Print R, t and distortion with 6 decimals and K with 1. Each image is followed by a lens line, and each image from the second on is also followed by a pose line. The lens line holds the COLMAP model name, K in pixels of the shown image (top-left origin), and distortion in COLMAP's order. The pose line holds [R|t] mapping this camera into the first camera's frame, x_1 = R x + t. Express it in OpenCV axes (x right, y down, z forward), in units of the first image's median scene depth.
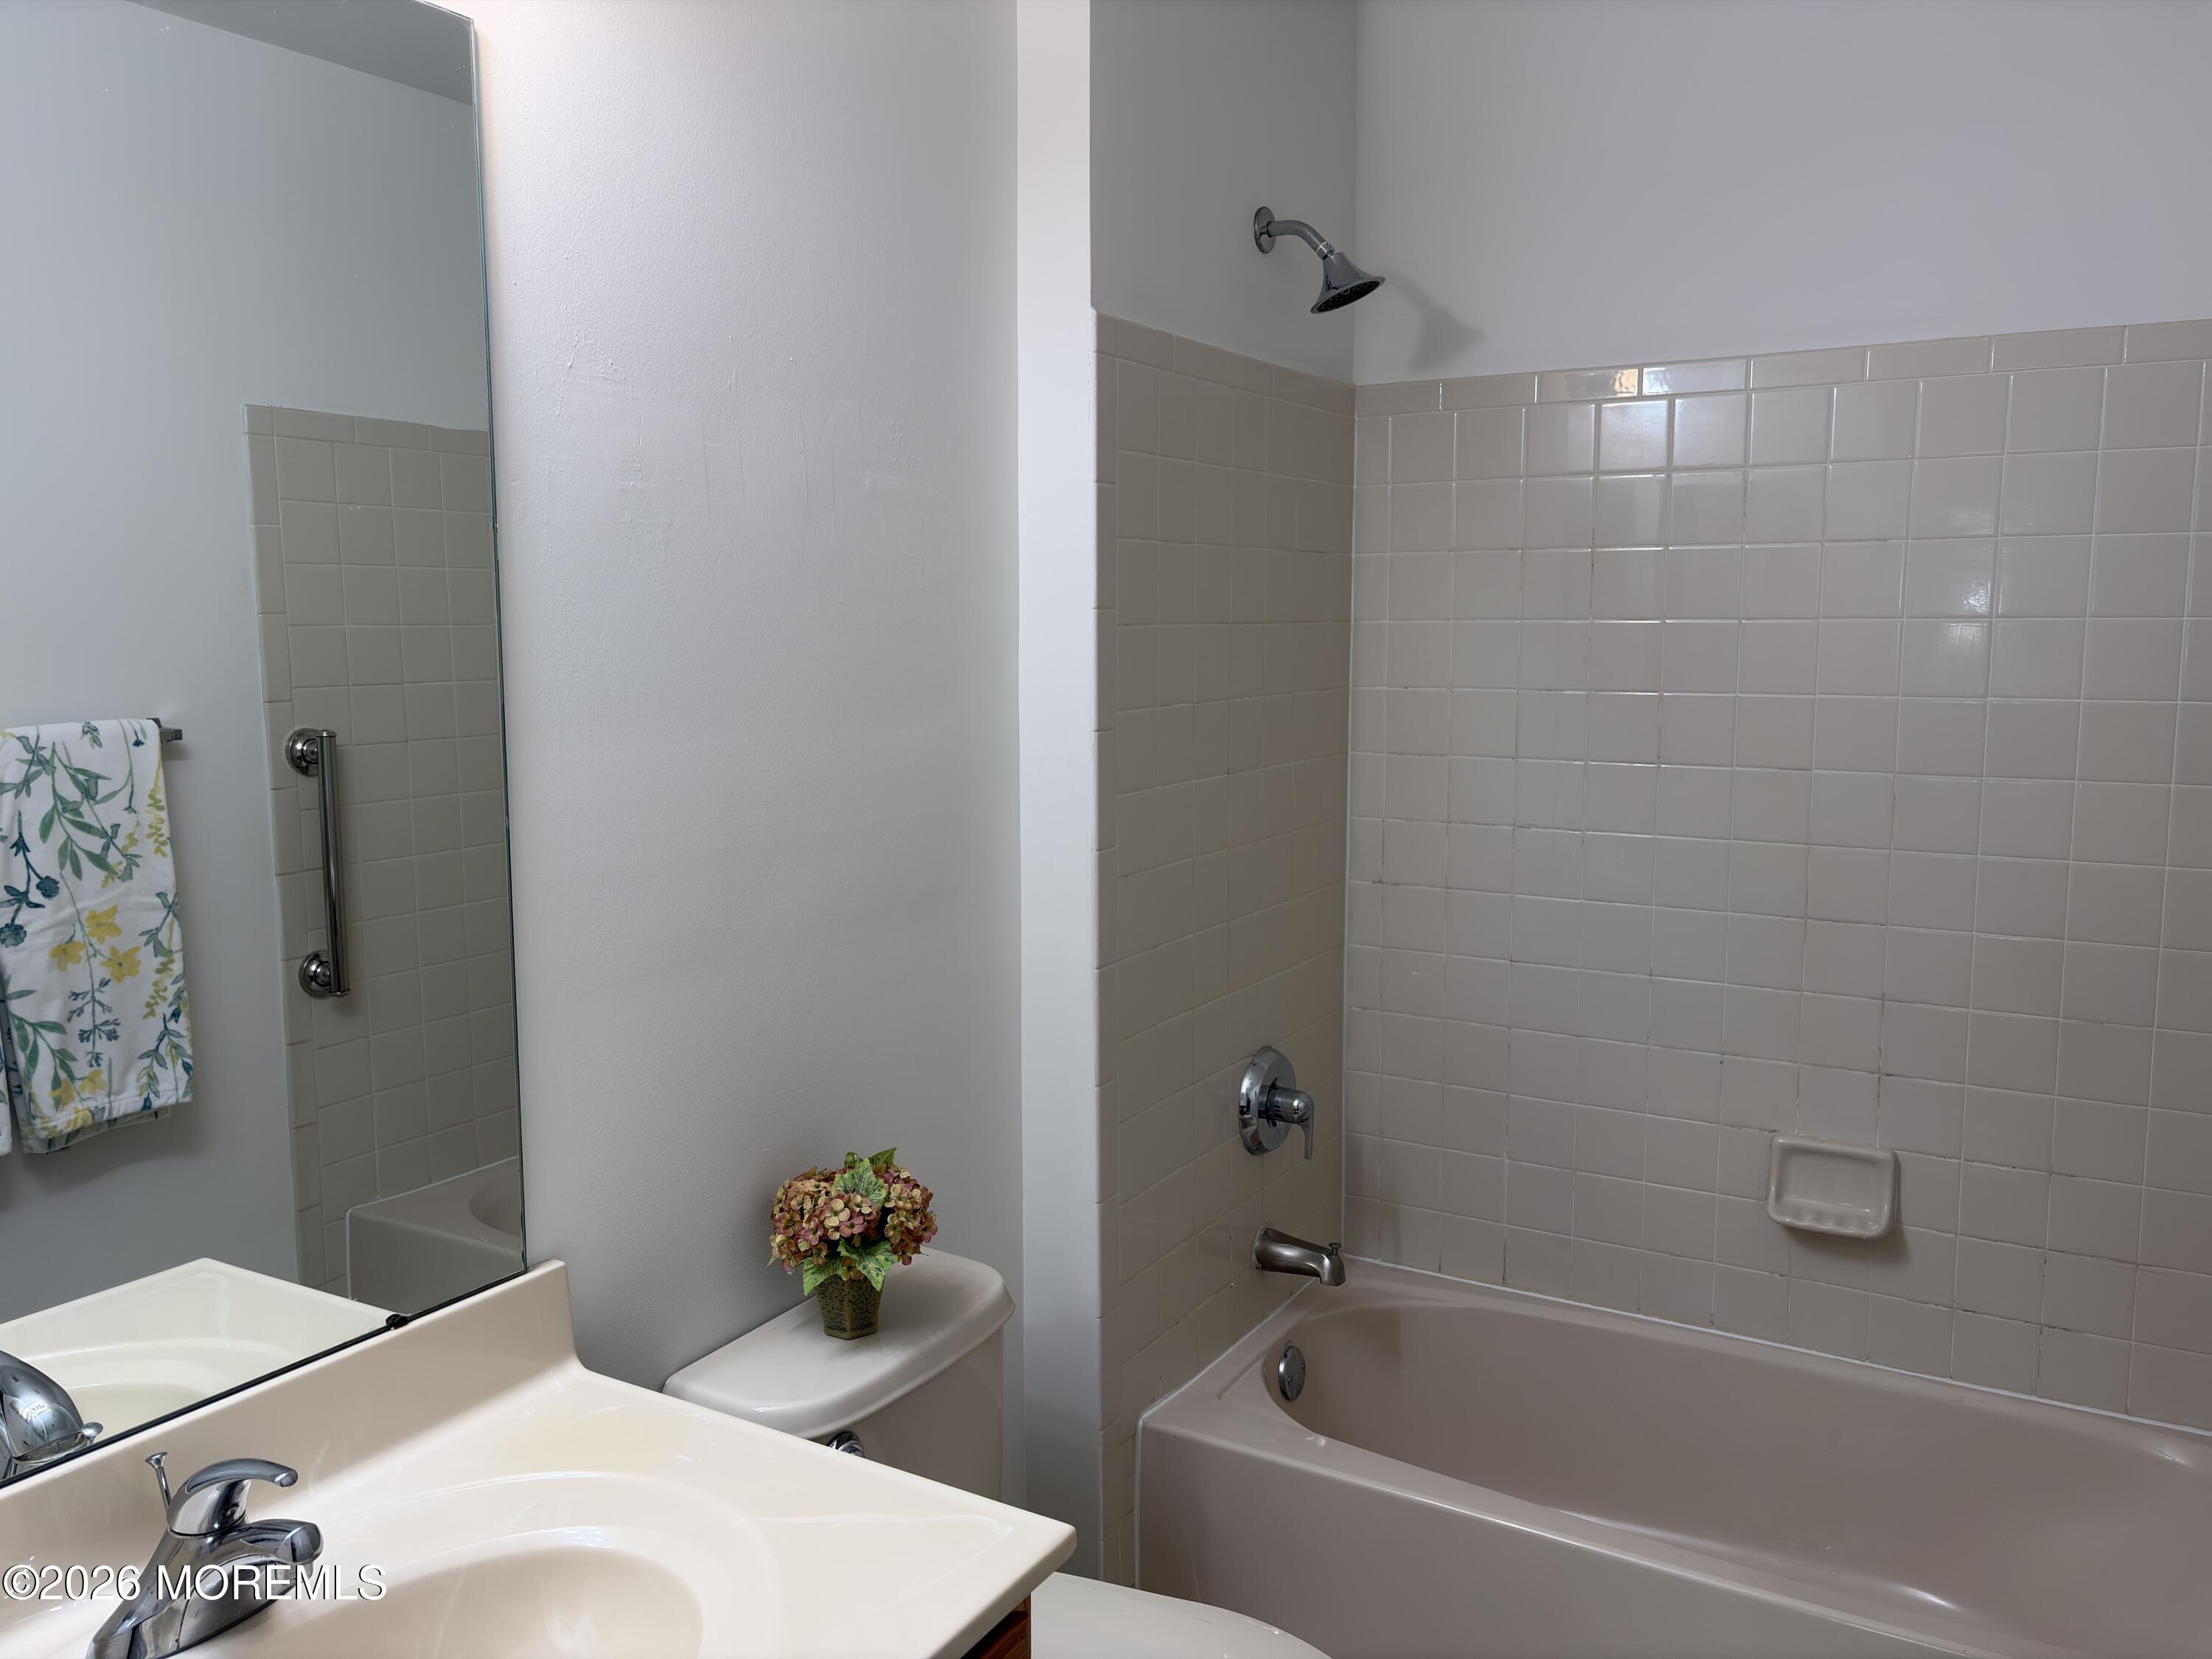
lens RADIAL K [[1692.9, 0, 1105.4], [0, 1692.9, 821.1], [0, 0, 1]] dist [0.035224, -0.008482]
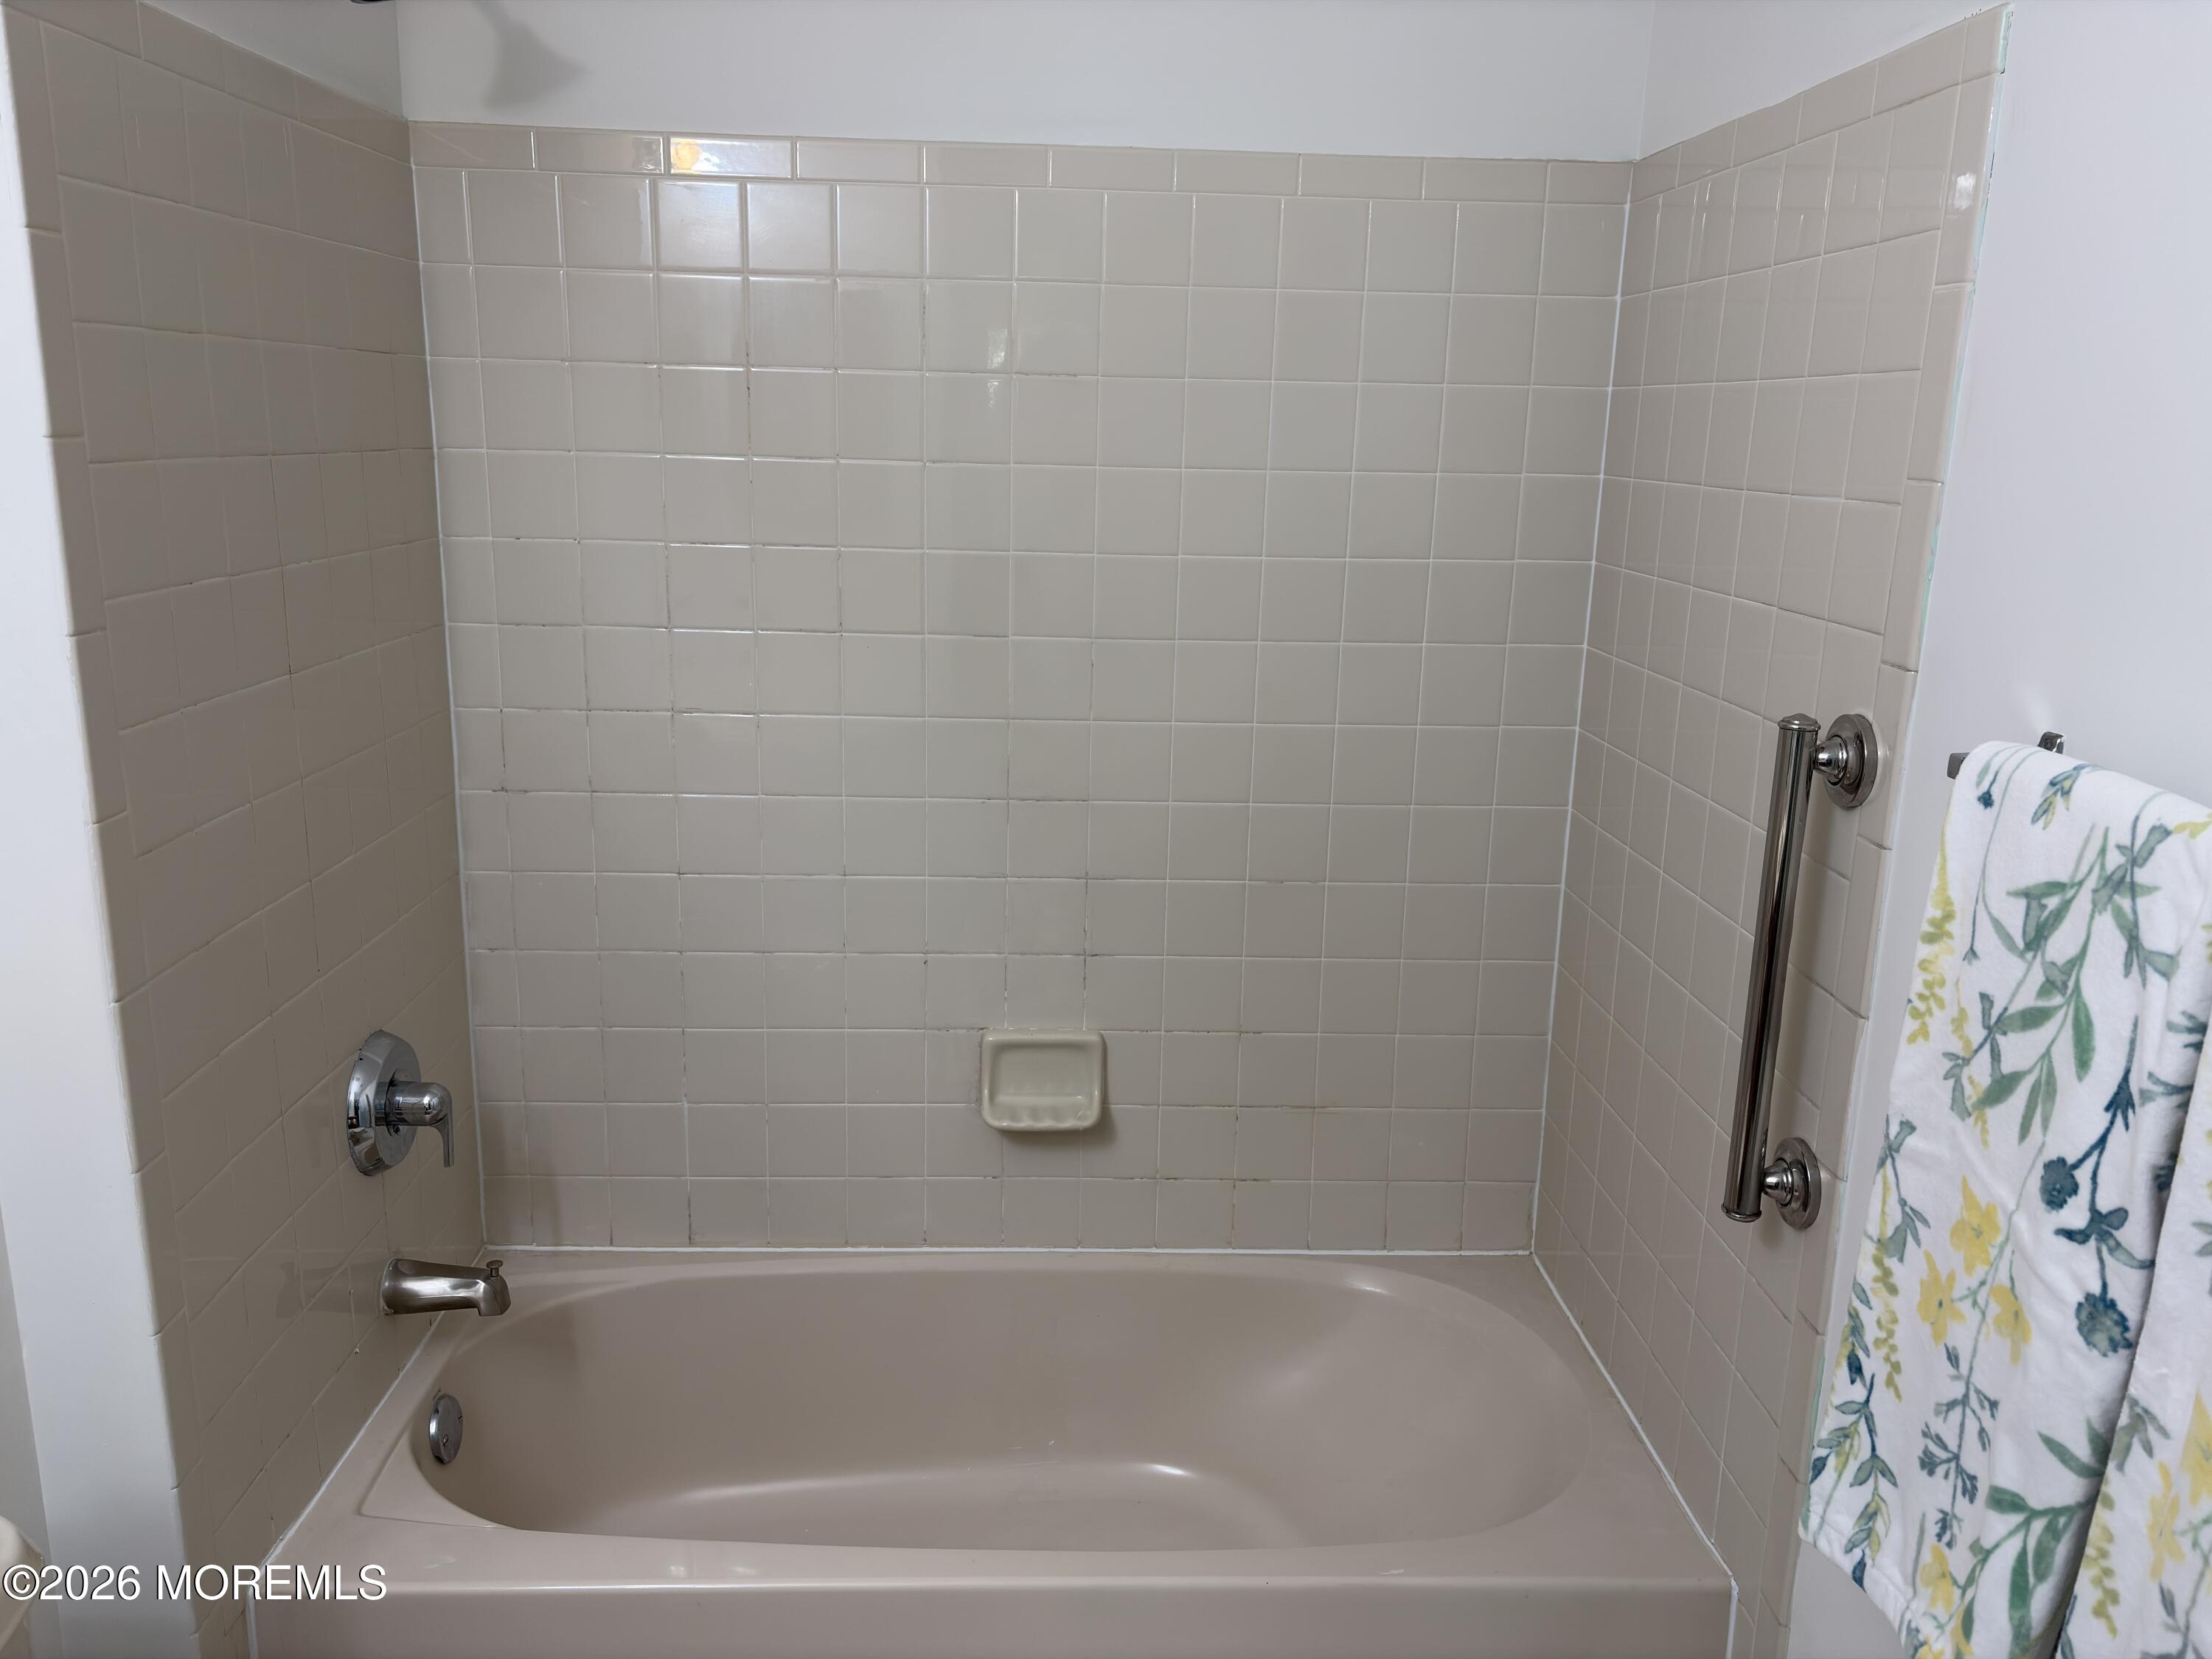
lens RADIAL K [[1692.9, 0, 1105.4], [0, 1692.9, 821.1], [0, 0, 1]] dist [0.035224, -0.008482]
pose [[0.840111, -0.103985, 0.532354, -0.025384], [0.039899, 0.990640, 0.130537, -0.044578], [-0.540945, -0.088425, 0.836397, 0.207383]]
